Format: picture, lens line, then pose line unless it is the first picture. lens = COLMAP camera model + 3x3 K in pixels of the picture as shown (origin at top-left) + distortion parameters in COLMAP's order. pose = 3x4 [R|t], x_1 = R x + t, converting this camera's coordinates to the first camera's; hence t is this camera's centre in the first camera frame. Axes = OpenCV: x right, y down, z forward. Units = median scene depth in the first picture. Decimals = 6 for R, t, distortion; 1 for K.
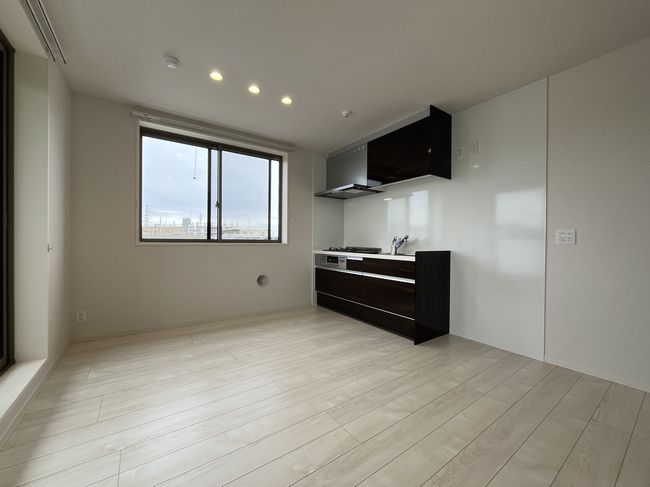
lens RADIAL K [[262.9, 0, 322.4], [0, 262.9, 241.3], [0, 0, 1]] dist [-0.002354, 0.000102]
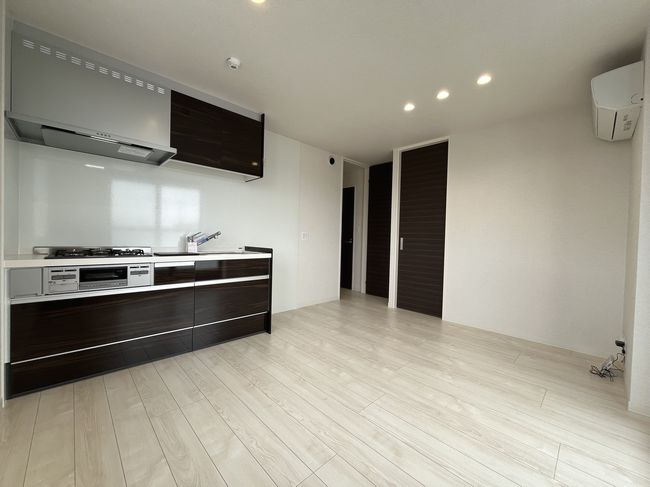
lens RADIAL K [[262.9, 0, 322.5], [0, 262.9, 239.8], [0, 0, 1]] dist [-0.002354, 0.000102]
pose [[-0.156781, -0.021892, 0.987391, -0.551954], [-0.026259, 0.999493, 0.017990, -0.016357], [-0.987284, -0.023108, -0.157277, 0.710004]]
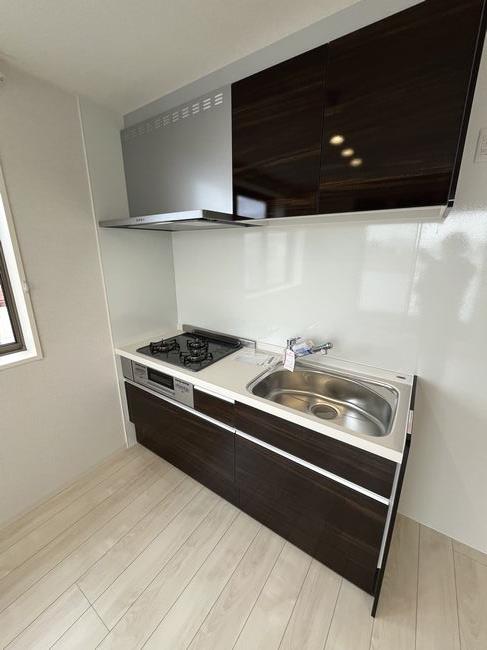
lens RADIAL K [[262.9, 0, 244.5], [0, 262.9, 321.0], [0, 0, 1]] dist [-0.002354, 0.000102]
pose [[0.934675, -0.104164, 0.339900, 0.032616], [0.010206, 0.963579, 0.267229, -0.159497], [-0.355356, -0.246303, 0.901697, 0.587598]]
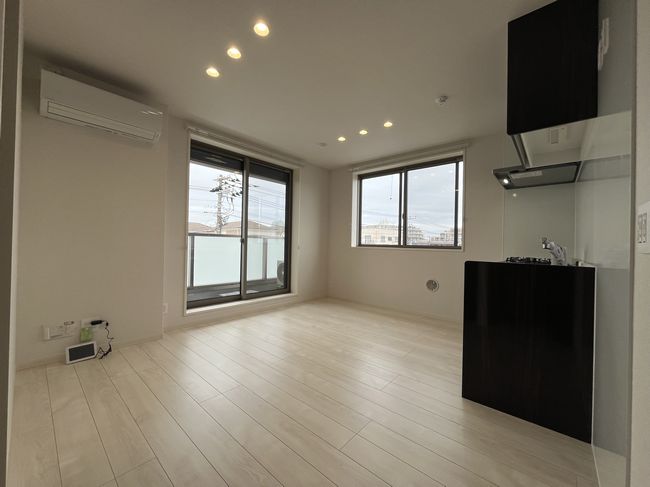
lens RADIAL K [[262.9, 0, 326.3], [0, 262.9, 243.6], [0, 0, 1]] dist [-0.002354, 0.000102]
pose [[0.250749, -0.000808, -0.968052, 0.695434], [-0.012172, 0.999918, -0.003987, -0.005240], [0.967976, 0.012783, 0.250719, 0.346989]]
